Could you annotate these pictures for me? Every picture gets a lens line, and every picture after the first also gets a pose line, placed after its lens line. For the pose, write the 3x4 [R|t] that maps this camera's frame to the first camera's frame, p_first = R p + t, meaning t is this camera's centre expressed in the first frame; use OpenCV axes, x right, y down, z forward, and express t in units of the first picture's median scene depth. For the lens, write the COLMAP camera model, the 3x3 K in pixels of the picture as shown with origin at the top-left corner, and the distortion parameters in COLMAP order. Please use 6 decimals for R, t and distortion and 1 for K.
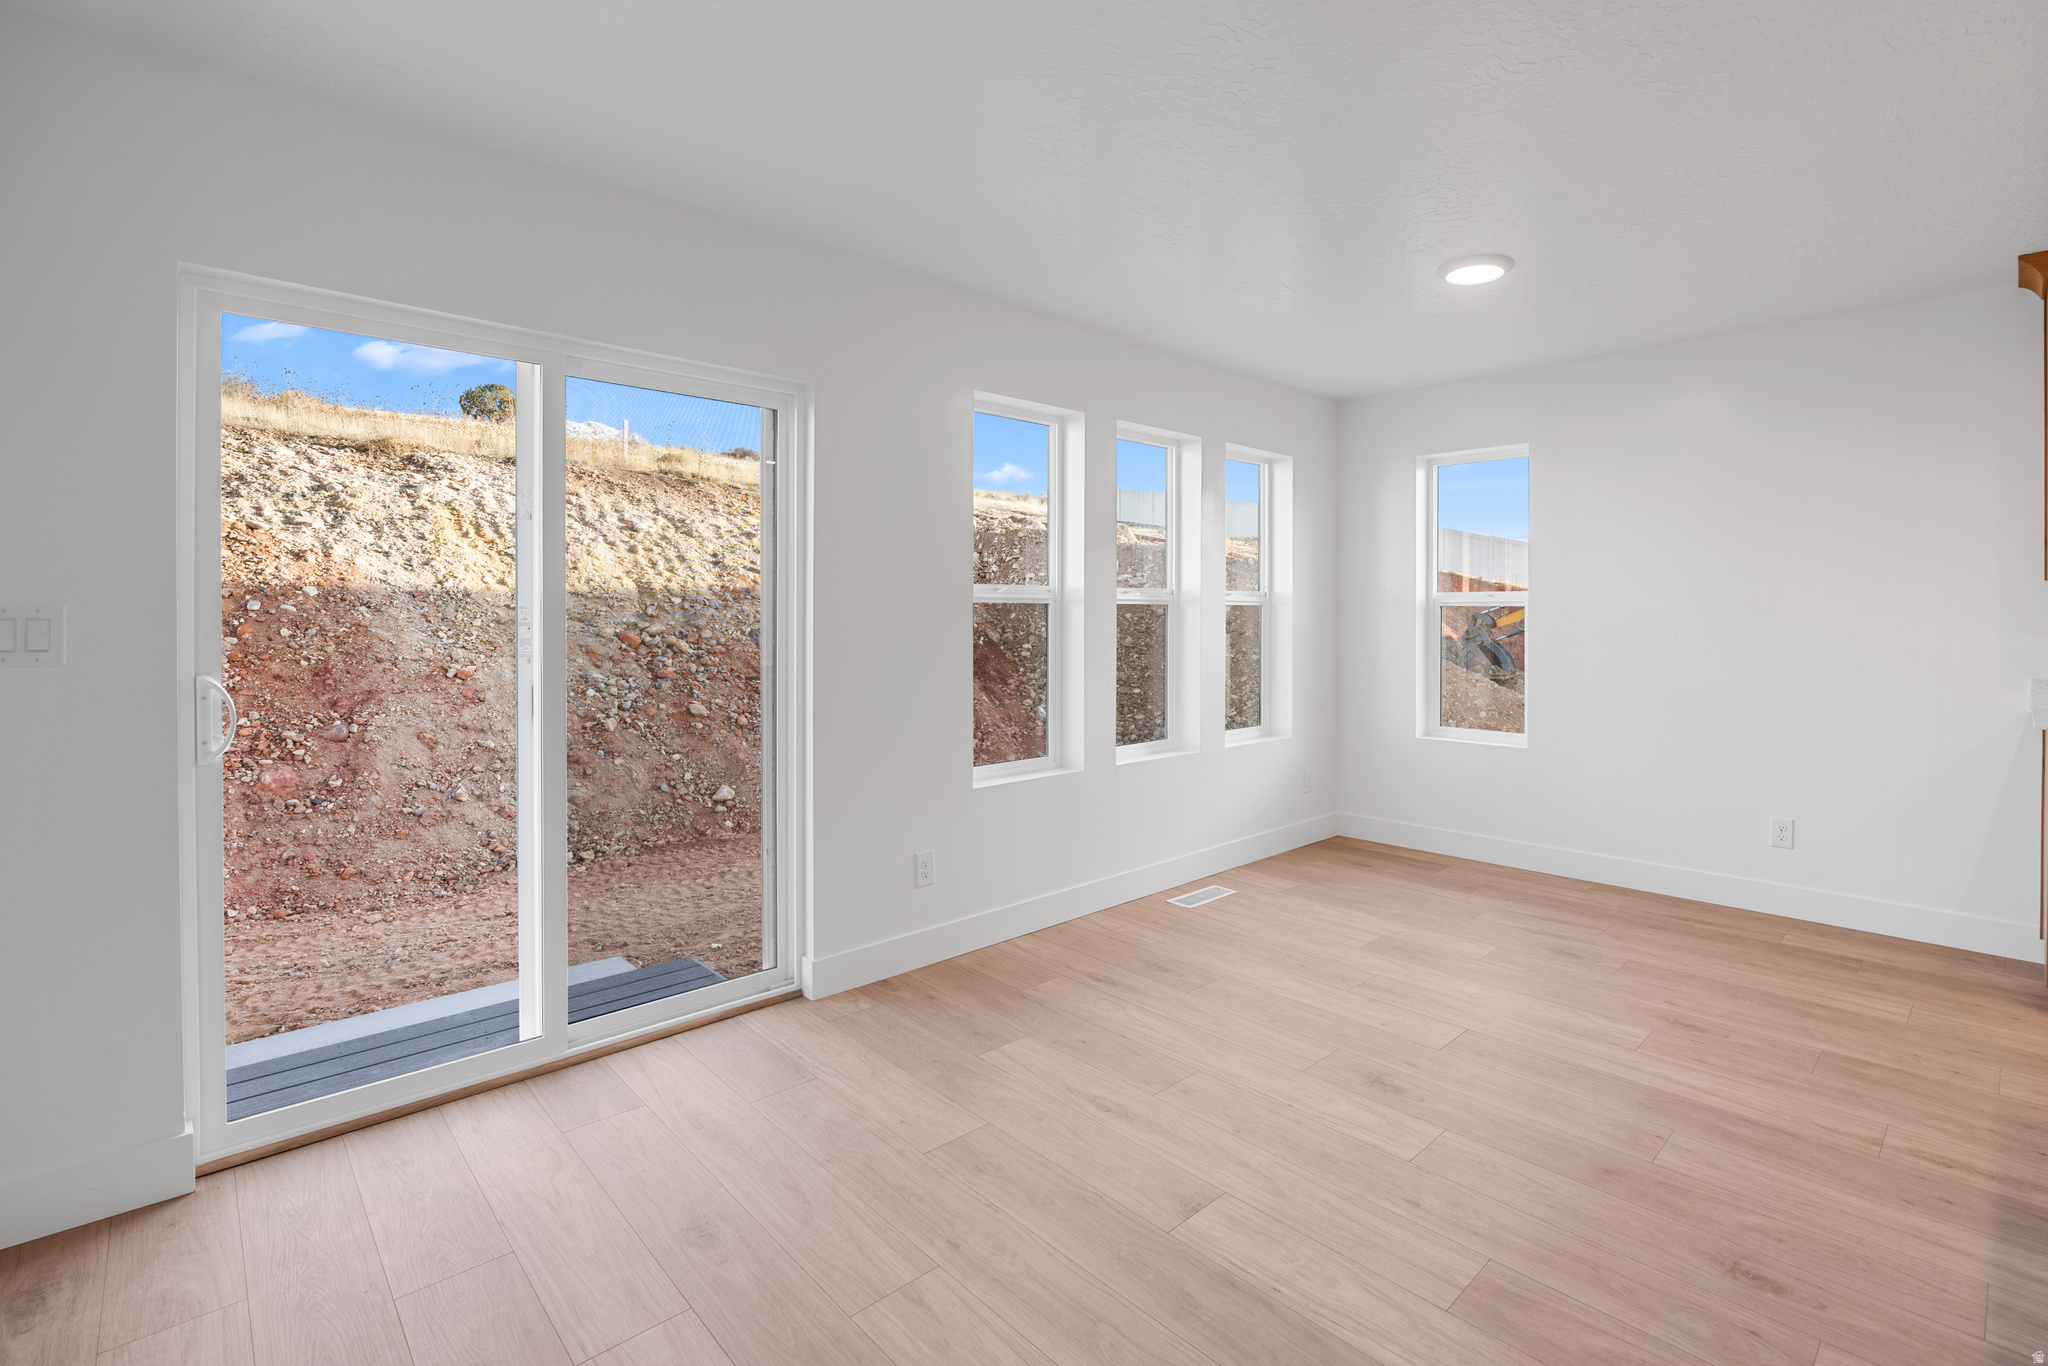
lens RADIAL K [[912.1, 0, 1085.8], [0, 912.1, 614.4], [0, 0, 1]] dist [-0.021791, -0.000466]
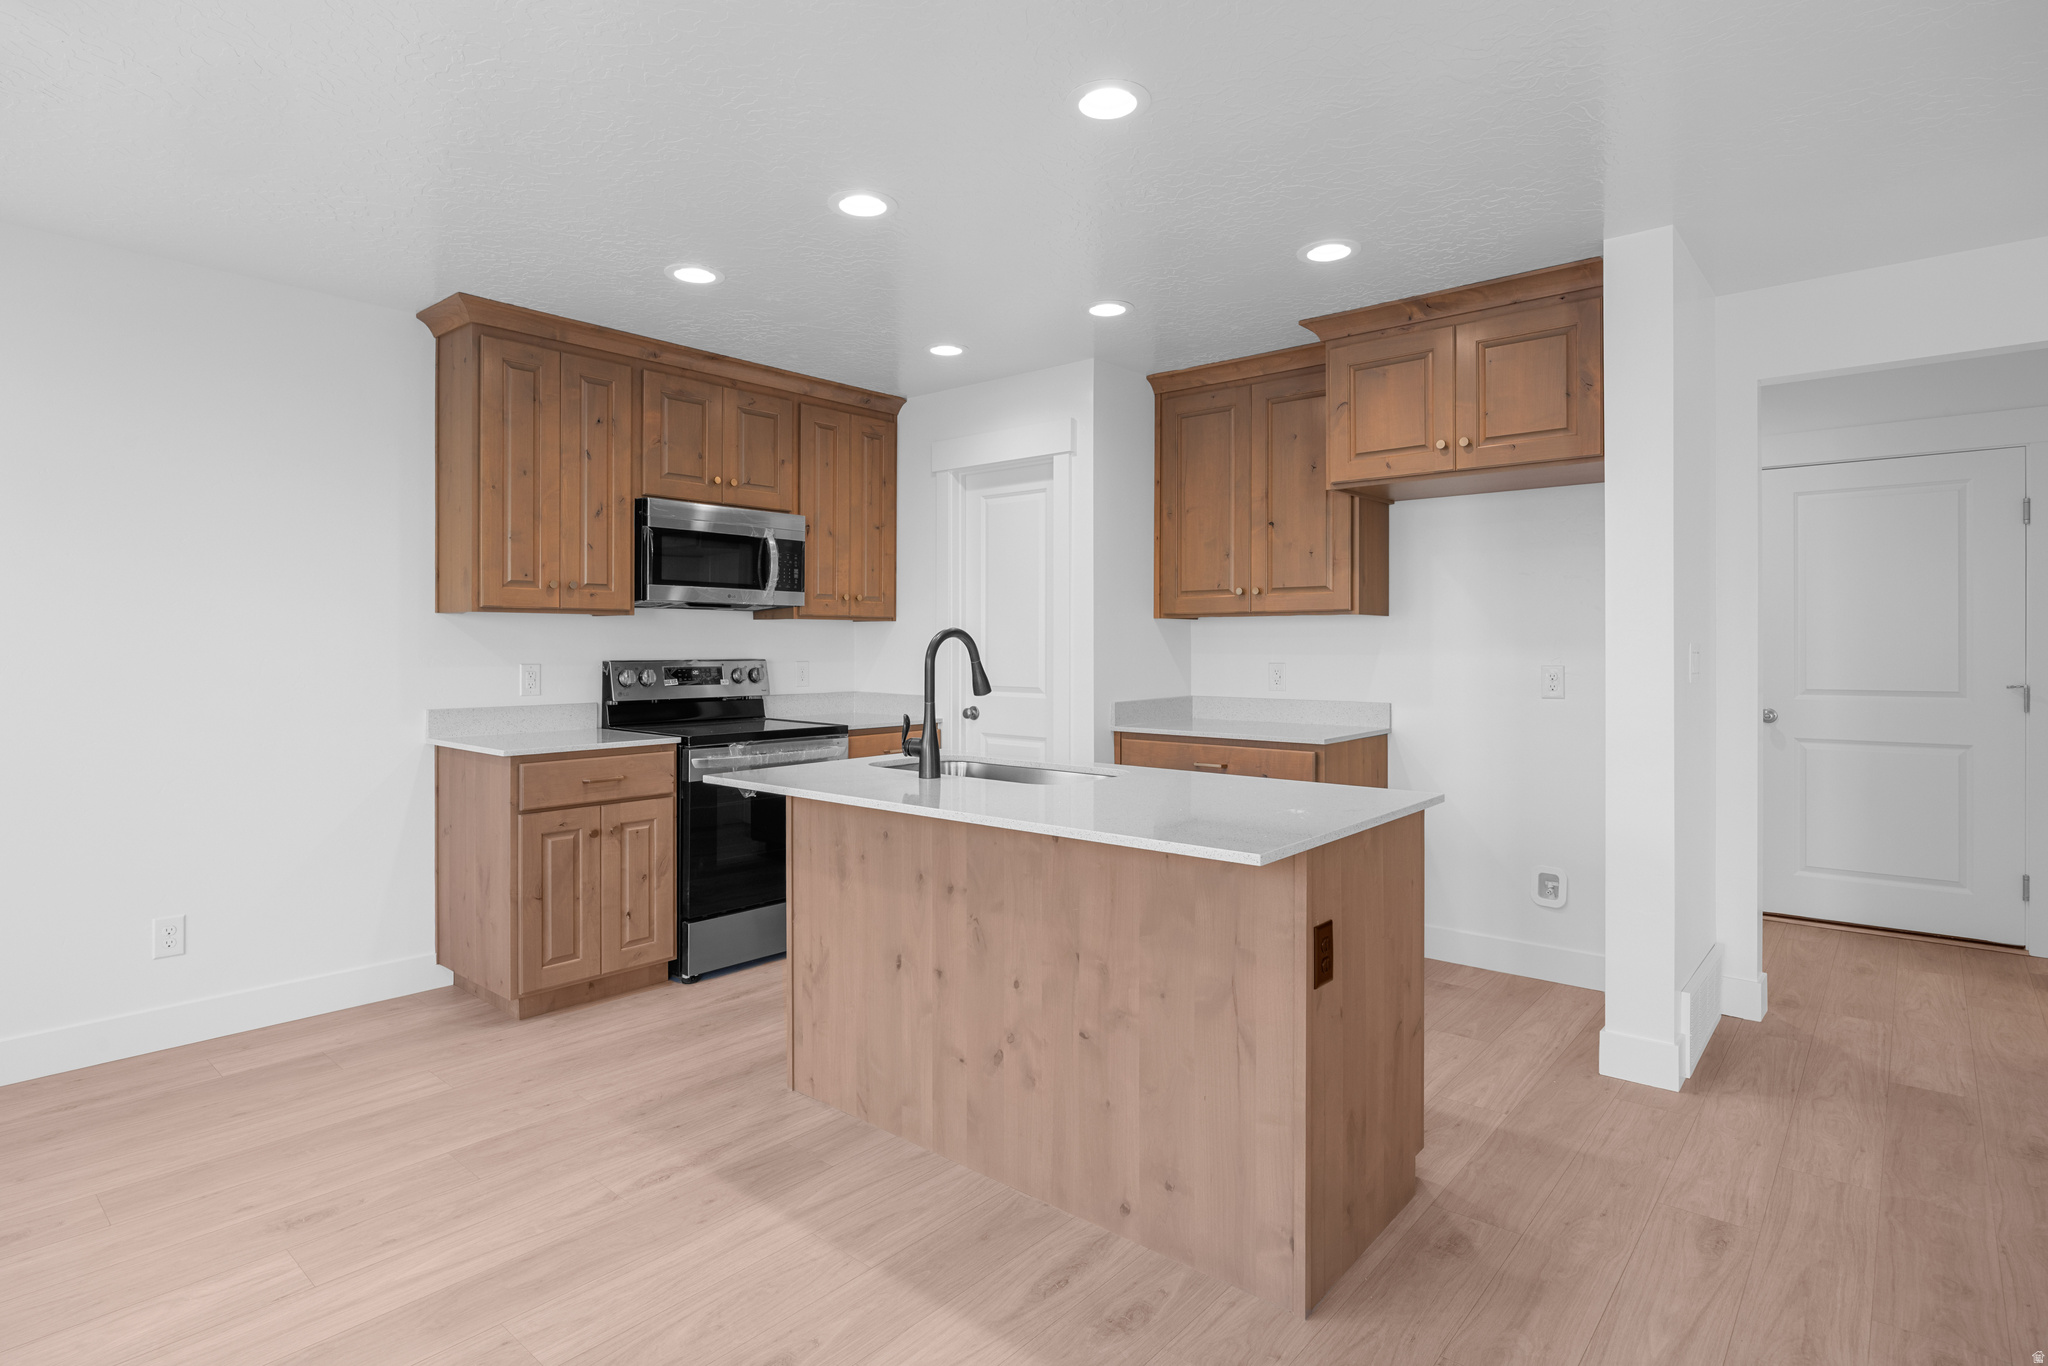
lens RADIAL K [[1050.7, 0, 1014.7], [0, 1050.7, 663.4], [0, 0, 1]] dist [-0.010453, -0.001326]
pose [[-0.092084, -0.012848, 0.995668, -0.225170], [-0.002829, 0.999916, 0.012642, 0.005226], [-0.995747, -0.001652, -0.092112, 0.583450]]
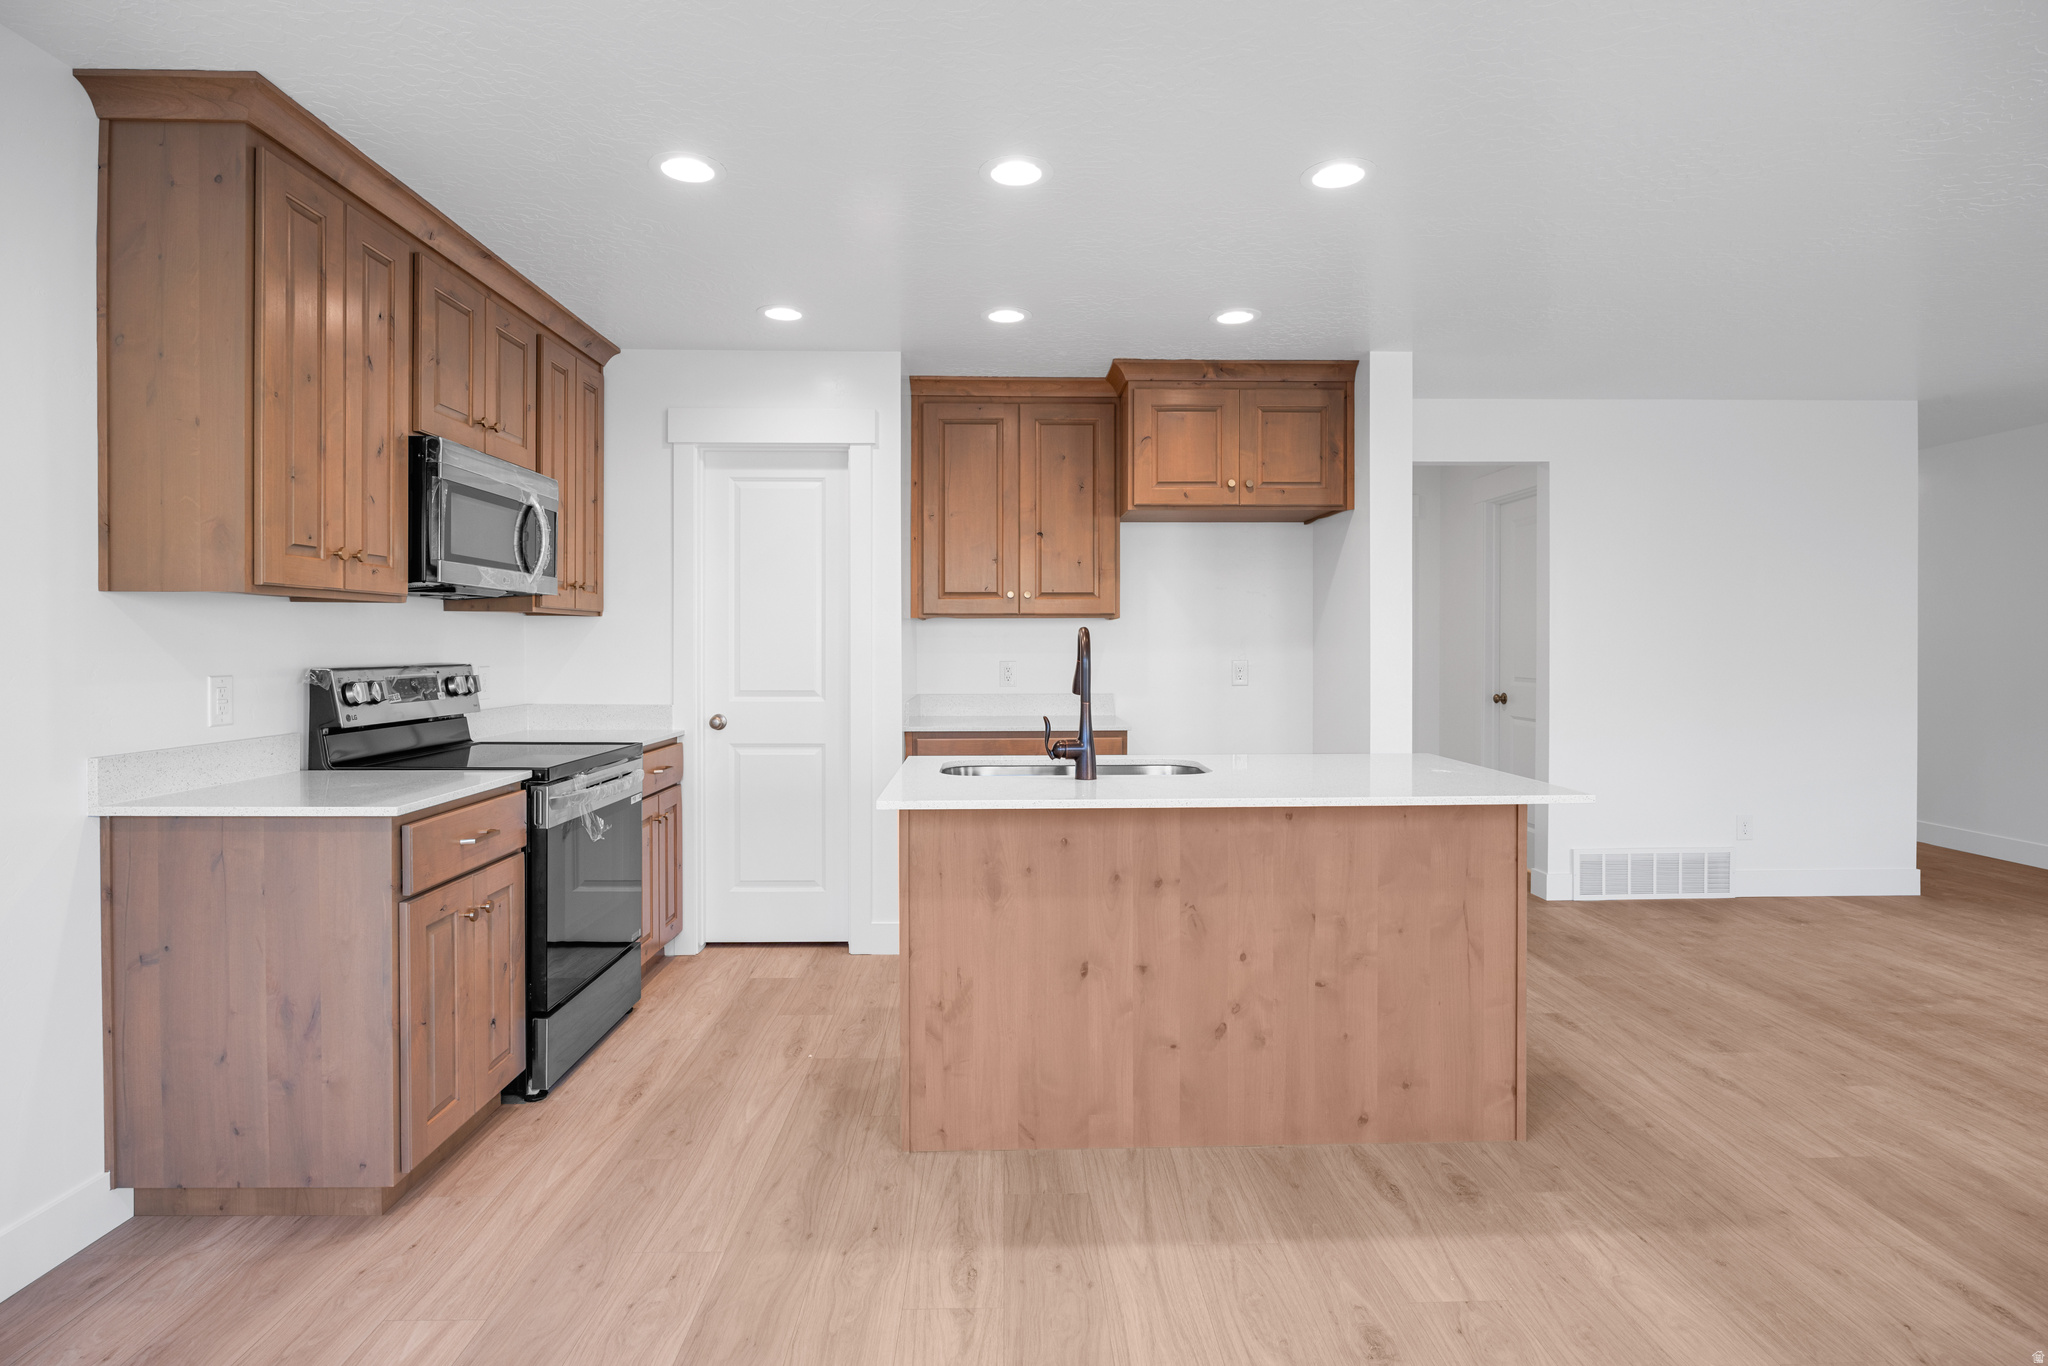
lens RADIAL K [[1050.7, 0, 1025.7], [0, 1050.7, 667.4], [0, 0, 1]] dist [-0.010453, -0.001326]
pose [[-0.740897, -0.008759, 0.671562, 0.199907], [0.003008, 0.999862, 0.016359, 0.006028], [-0.671612, 0.014140, -0.740768, 1.422032]]
